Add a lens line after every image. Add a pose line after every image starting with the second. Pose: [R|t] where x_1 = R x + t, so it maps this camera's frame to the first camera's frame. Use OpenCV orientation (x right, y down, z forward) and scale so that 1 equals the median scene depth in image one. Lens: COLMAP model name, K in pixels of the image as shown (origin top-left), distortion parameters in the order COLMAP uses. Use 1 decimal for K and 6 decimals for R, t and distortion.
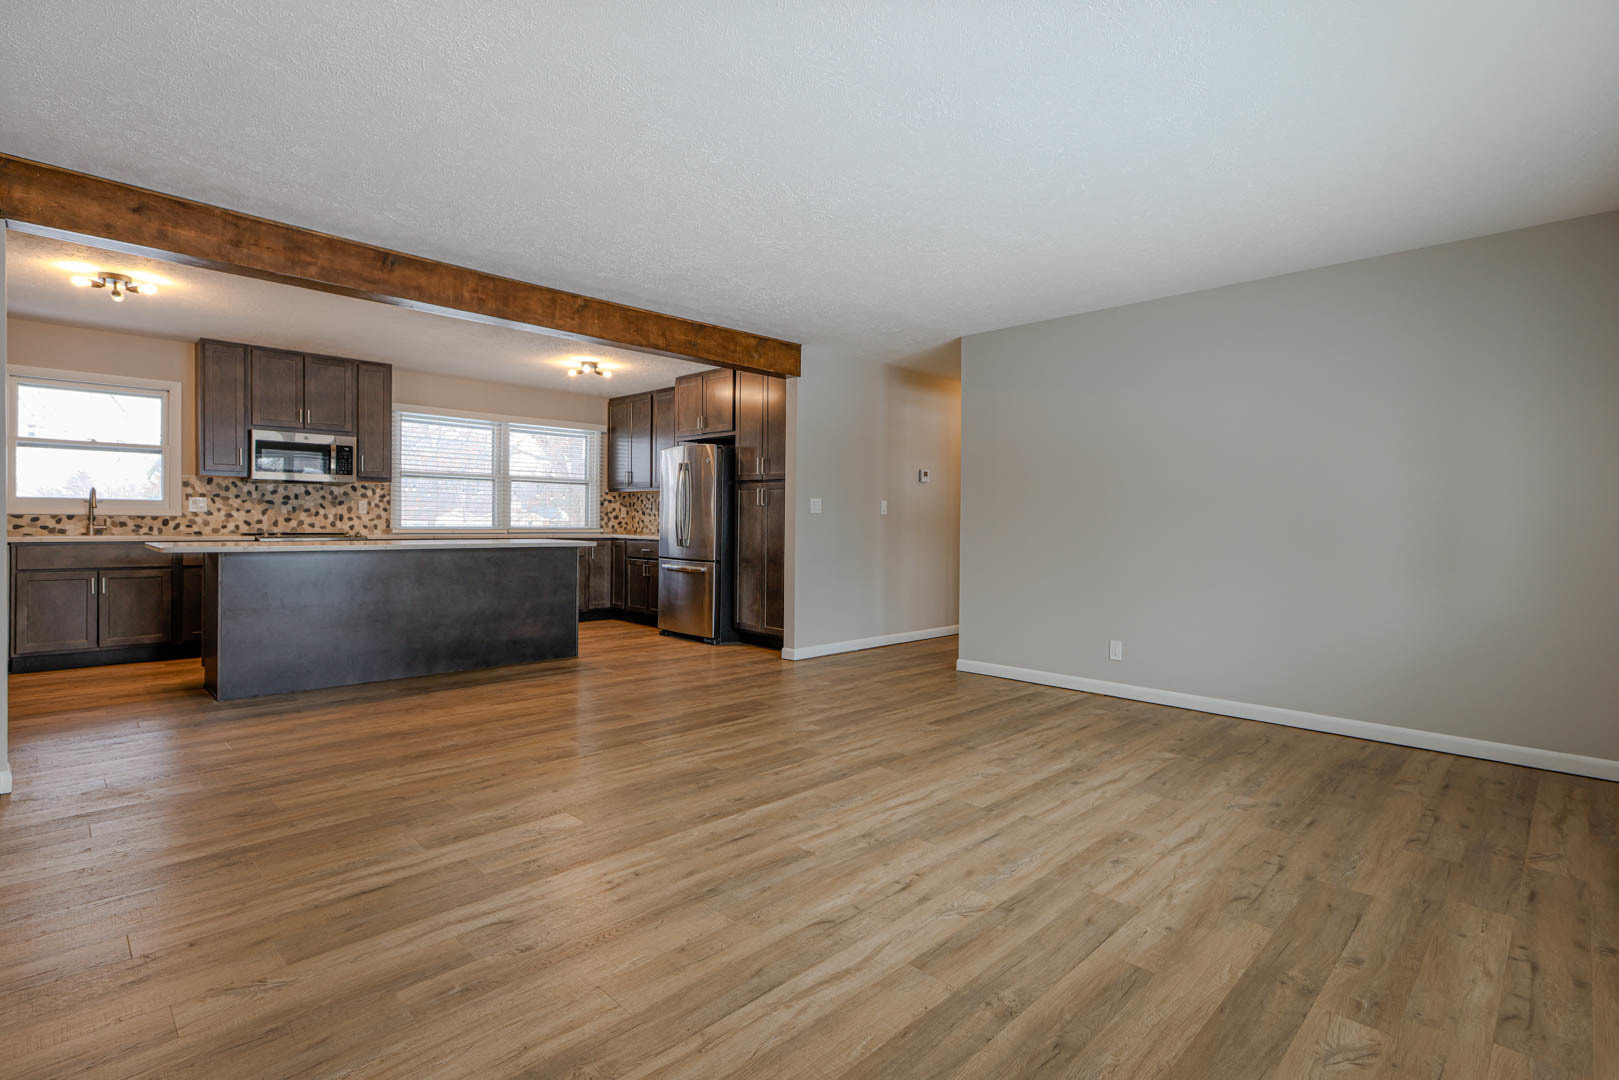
lens RADIAL K [[761.2, 0, 803.5], [0, 761.2, 525.0], [0, 0, 1]] dist [-0.004520, 0.004417]
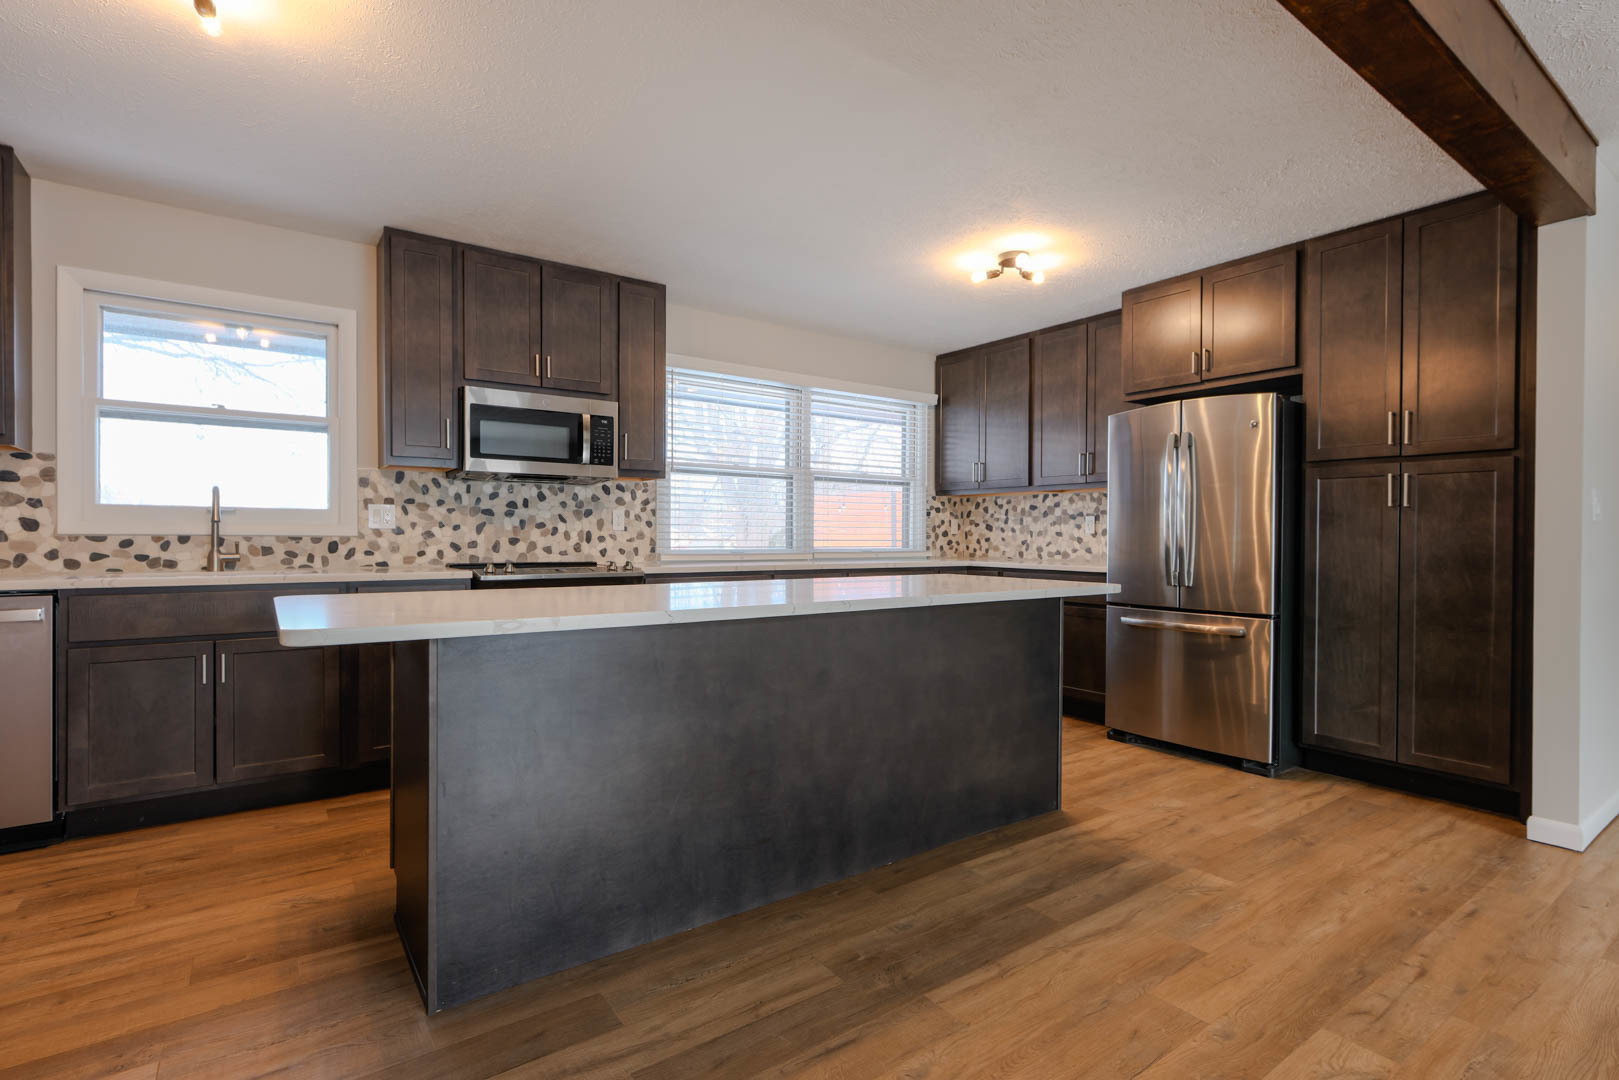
lens RADIAL K [[761.2, 0, 810.6], [0, 761.2, 540.2], [0, 0, 1]] dist [-0.004520, 0.004417]
pose [[0.987199, -0.004660, -0.159428, -0.378453], [0.004554, 0.999989, -0.001030, -0.006349], [0.159431, 0.000291, 0.987209, 0.476150]]
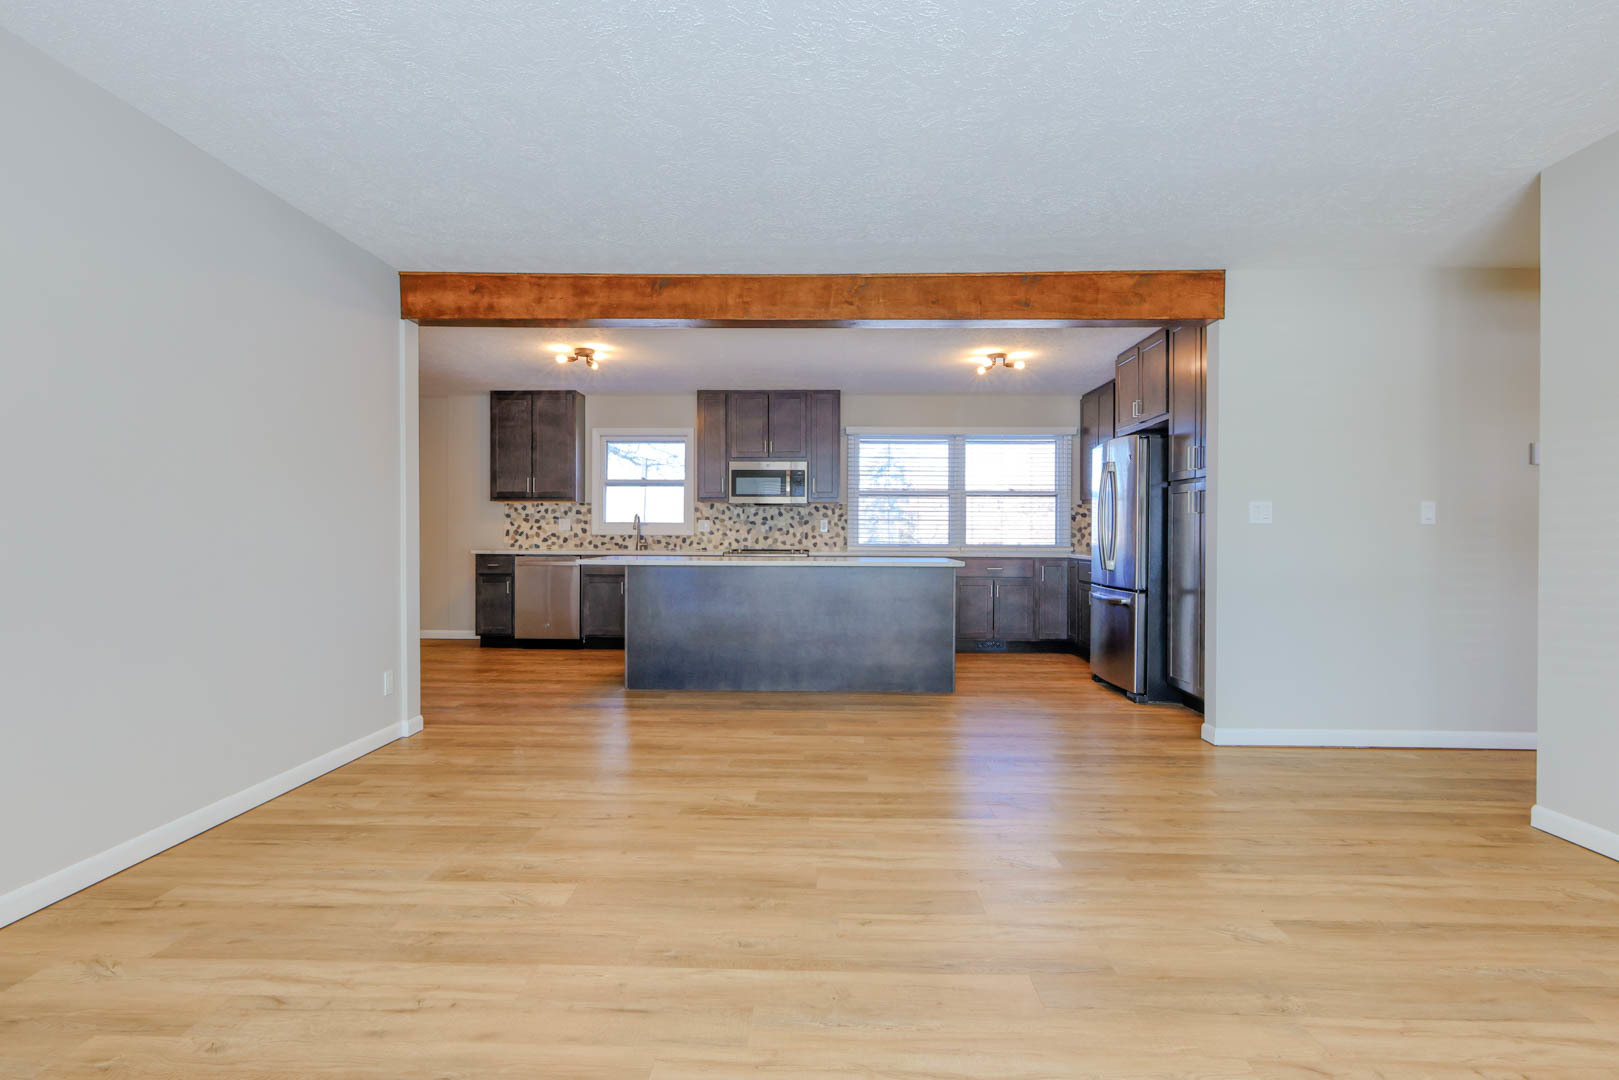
lens RADIAL K [[761.2, 0, 813.0], [0, 761.2, 532.9], [0, 0, 1]] dist [-0.004520, 0.004417]
pose [[0.696961, -0.010134, -0.717037, 0.214361], [-0.000504, 0.999893, -0.014621, 0.002549], [0.717108, 0.010552, 0.696882, 0.274993]]
